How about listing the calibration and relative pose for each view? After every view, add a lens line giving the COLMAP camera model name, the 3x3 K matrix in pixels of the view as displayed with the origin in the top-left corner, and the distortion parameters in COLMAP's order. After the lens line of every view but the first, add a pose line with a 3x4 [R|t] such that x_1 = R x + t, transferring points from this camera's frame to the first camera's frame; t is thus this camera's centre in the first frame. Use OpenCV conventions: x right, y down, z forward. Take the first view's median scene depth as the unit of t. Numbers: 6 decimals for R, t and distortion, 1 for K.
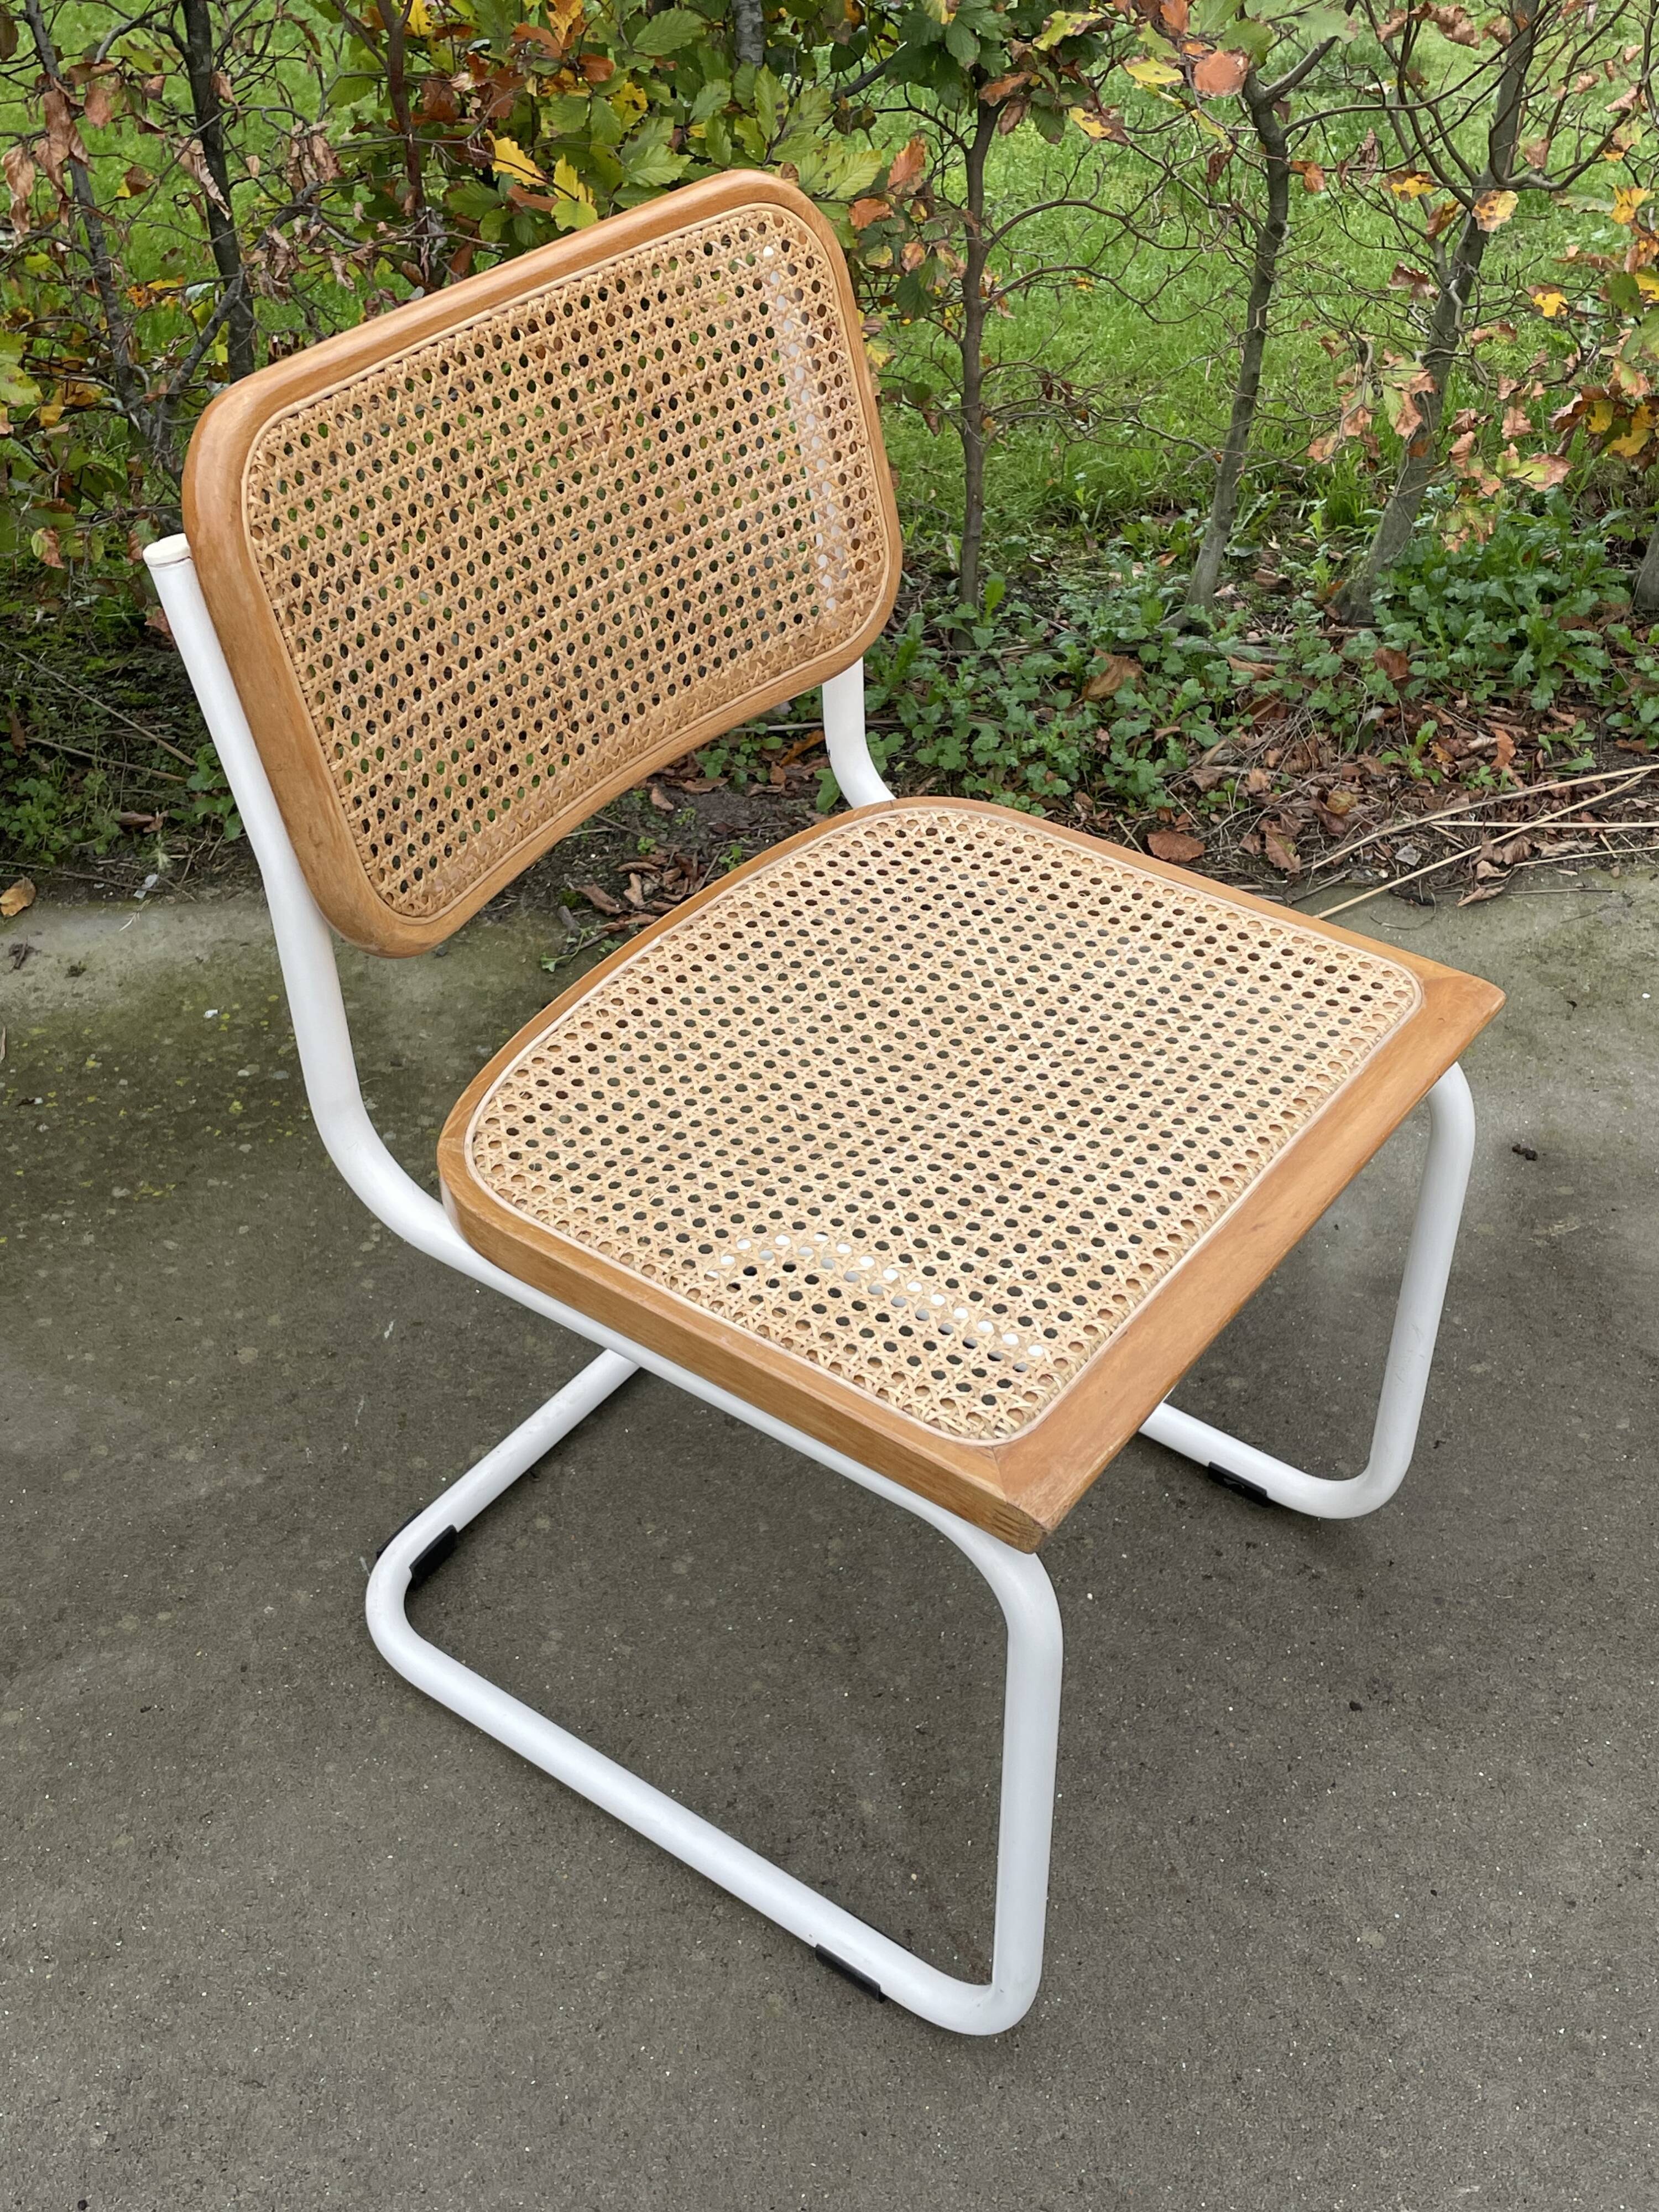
lens RADIAL K [[2415.2, 0, 822.7], [0, 2415.2, 1089.8], [0, 0, 1]] dist [0.126530, -0.241684]
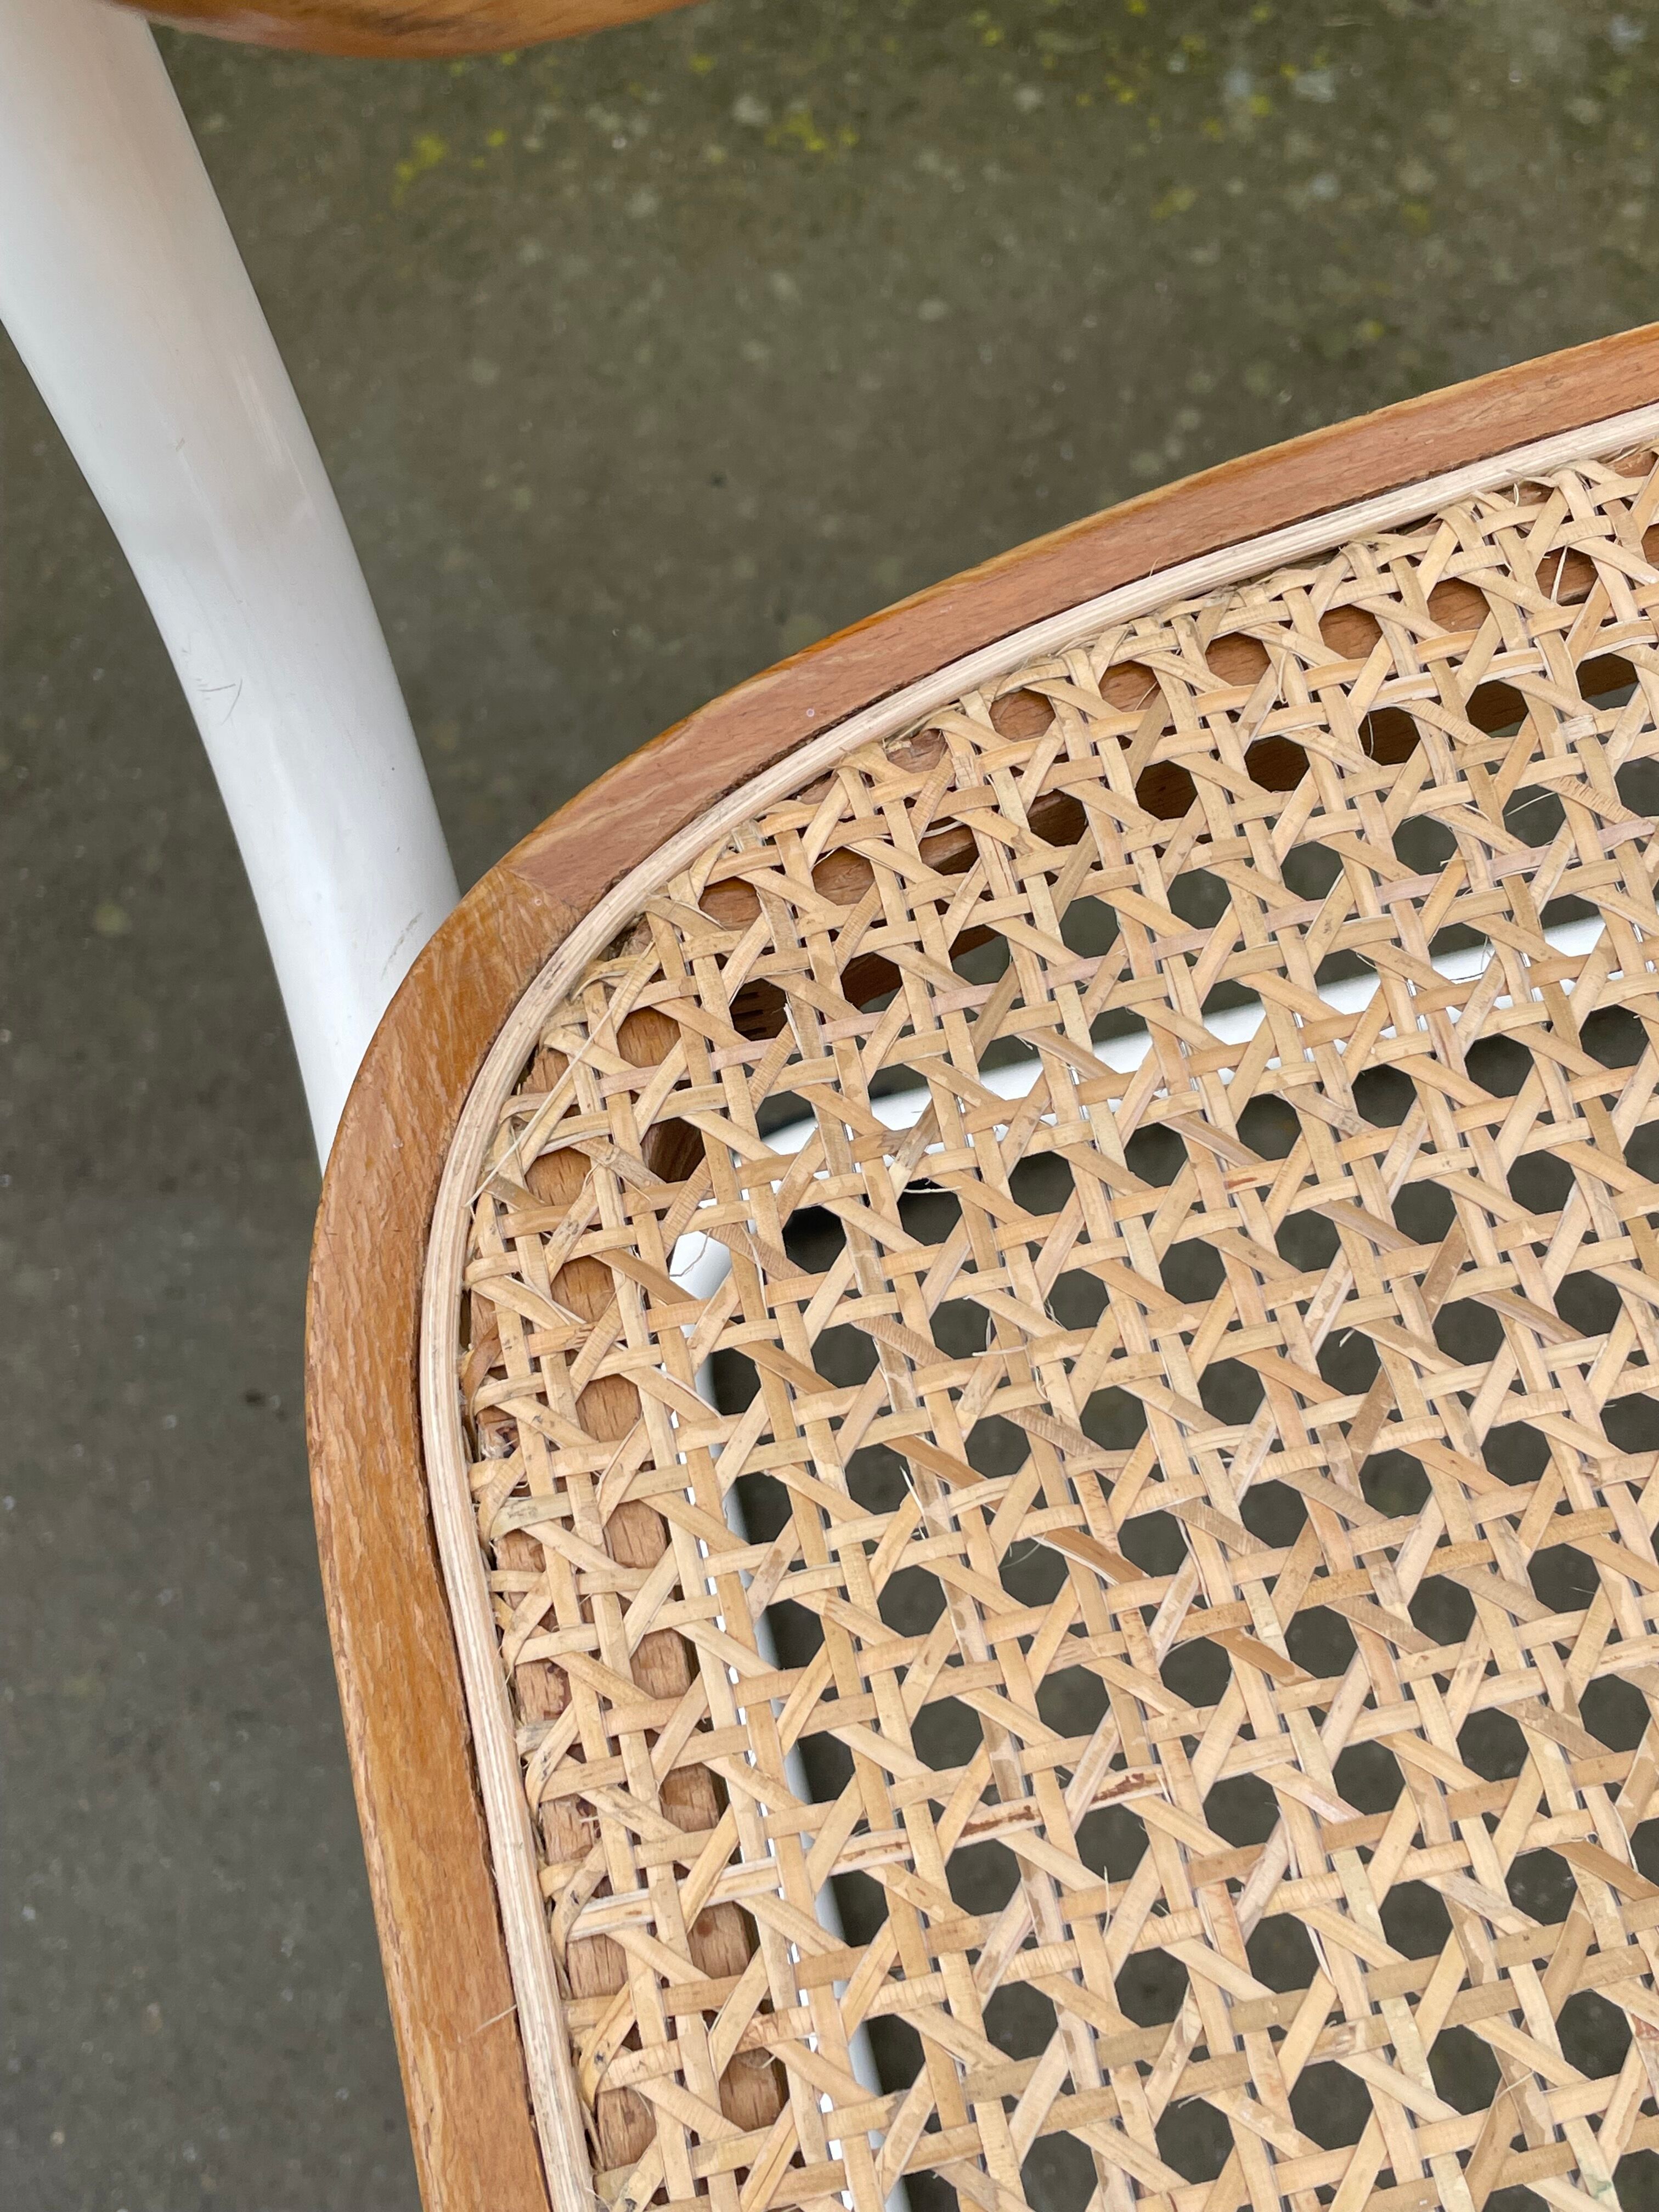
lens RADIAL K [[2413.7, 0, 812.2], [0, 2413.7, 1143.4], [0, 0, 1]] dist [0.124131, -0.234770]
pose [[0.854139, 0.466947, -0.228925, -0.069301], [-0.281778, 0.785533, 0.550944, -0.058719], [0.437090, -0.406077, 0.802529, 0.491196]]
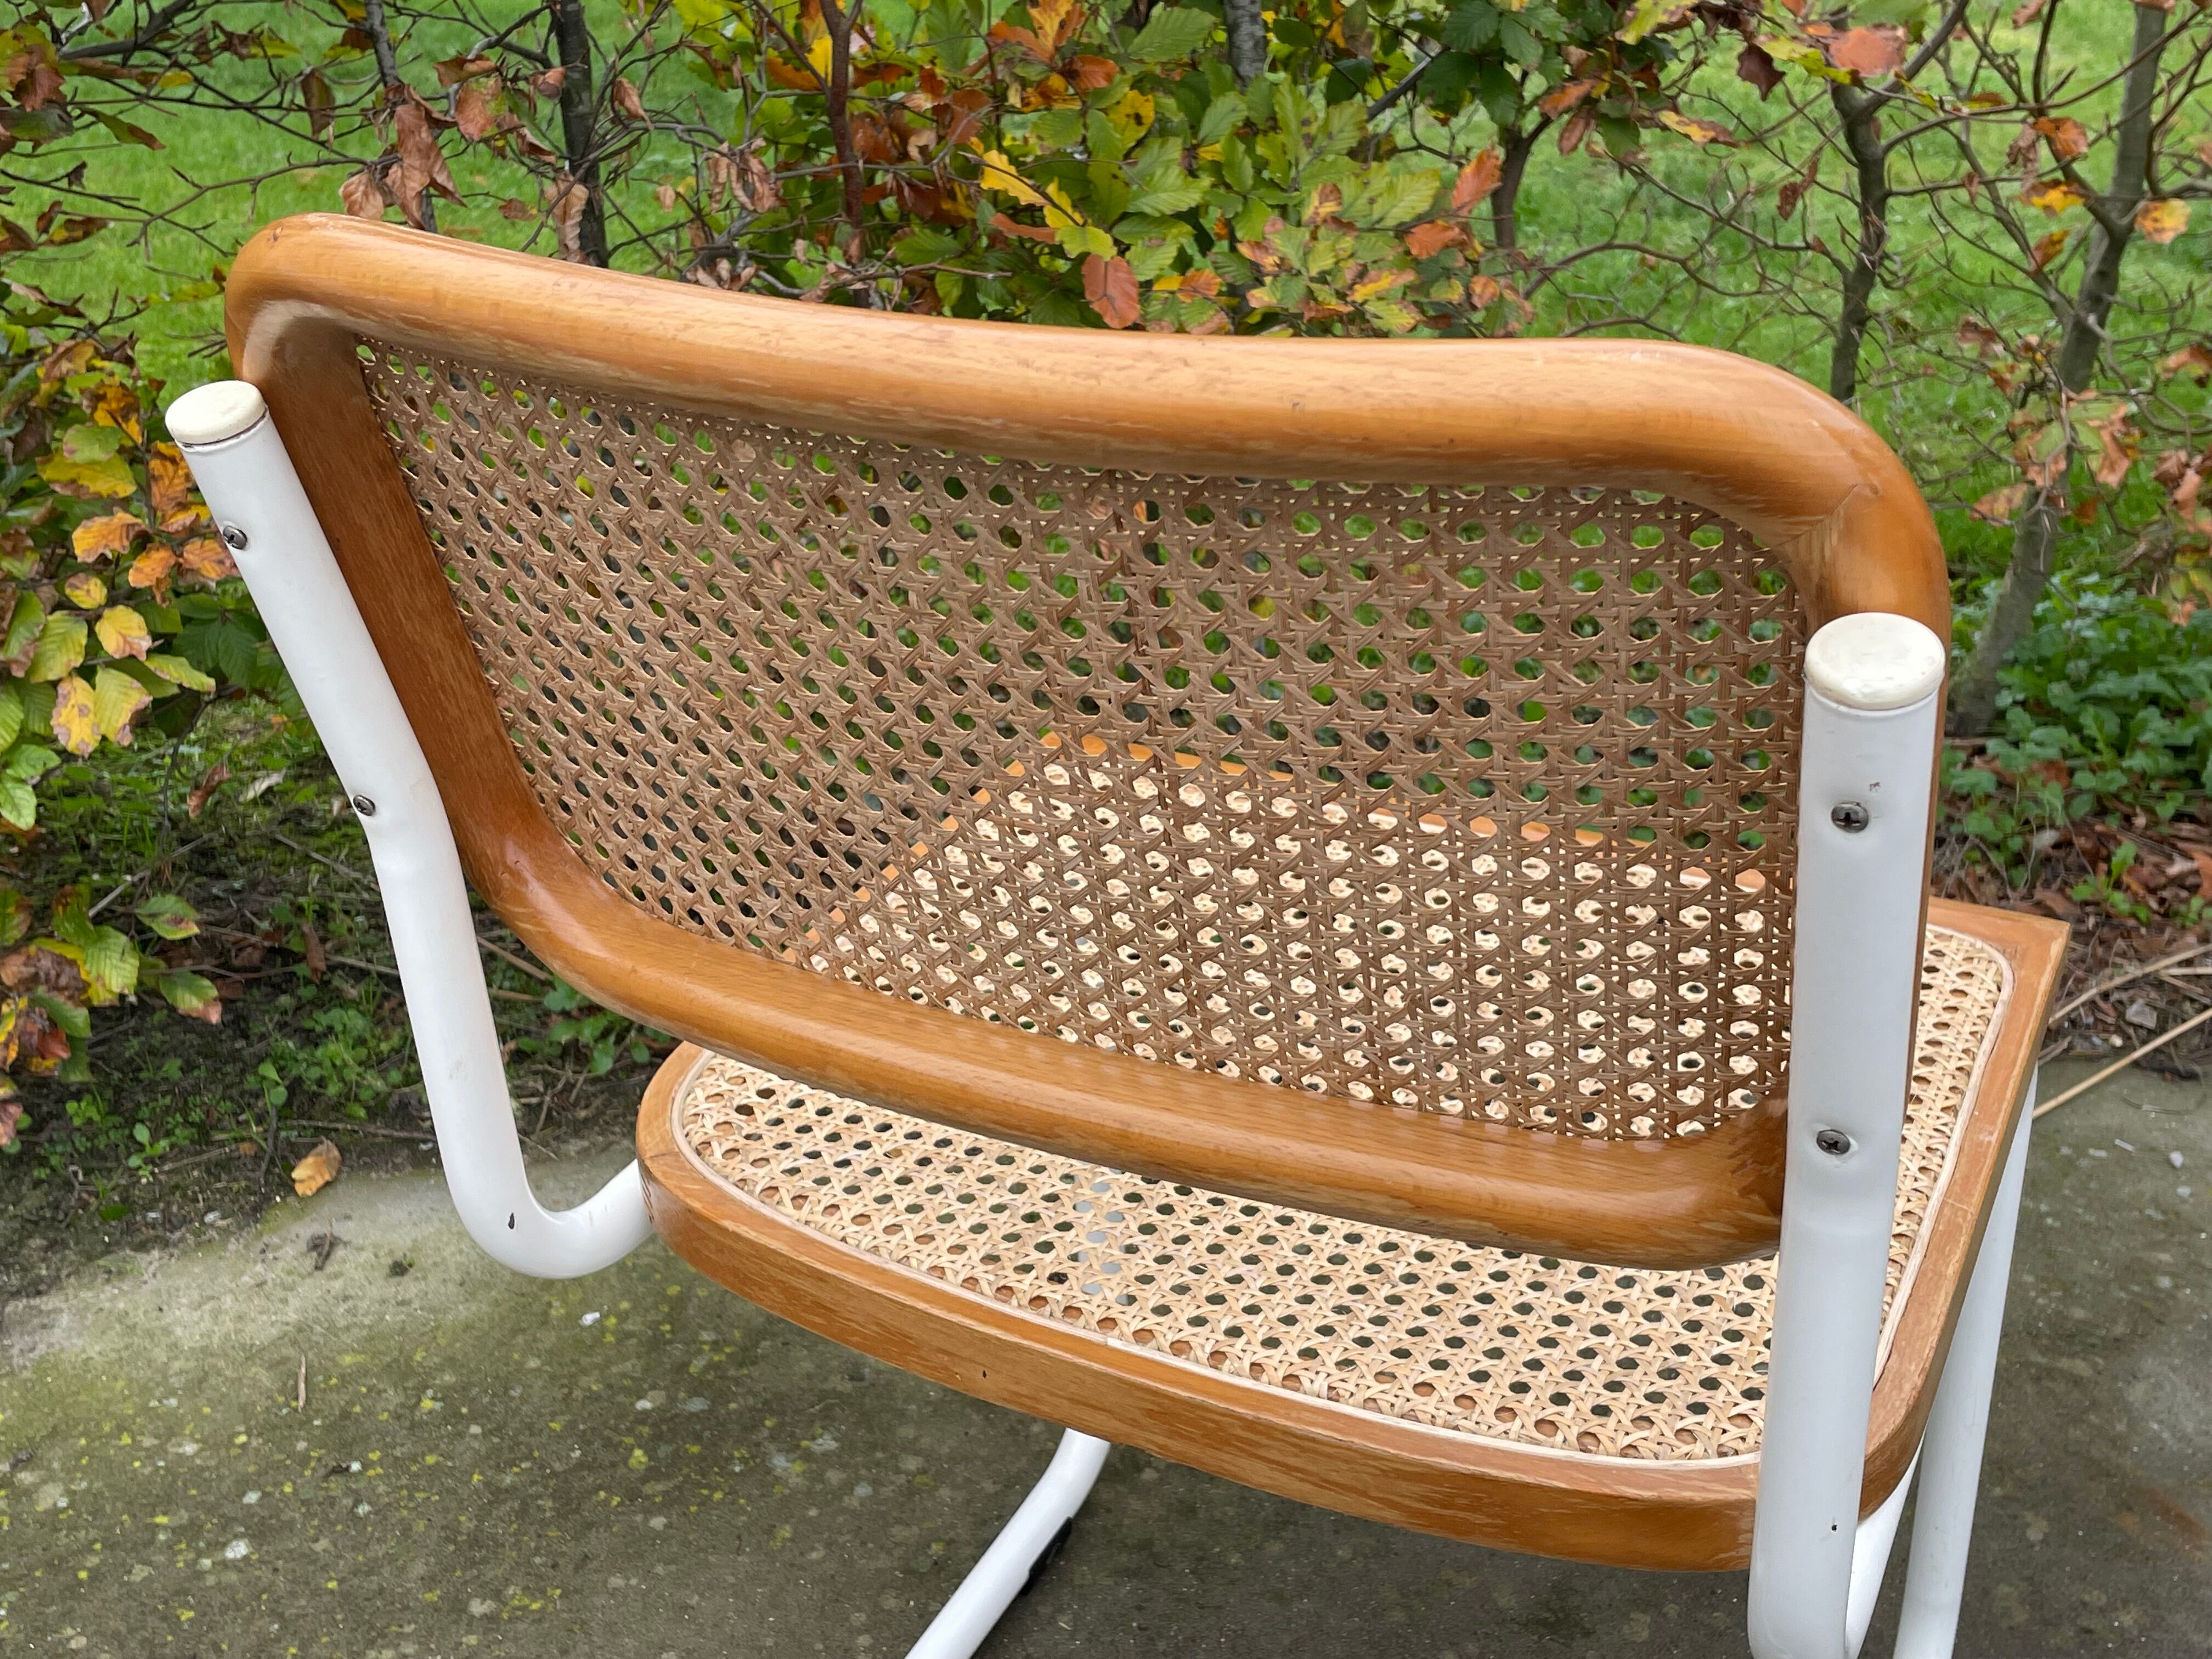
lens RADIAL K [[2417.5, 0, 1122.0], [0, 2417.5, 792.3], [0, 0, 1]] dist [0.108670, -0.180611]
pose [[0.998177, -0.049135, 0.035061, -0.110040], [0.055086, 0.978996, -0.196297, -0.032958], [-0.024680, 0.197870, 0.979917, 0.251313]]
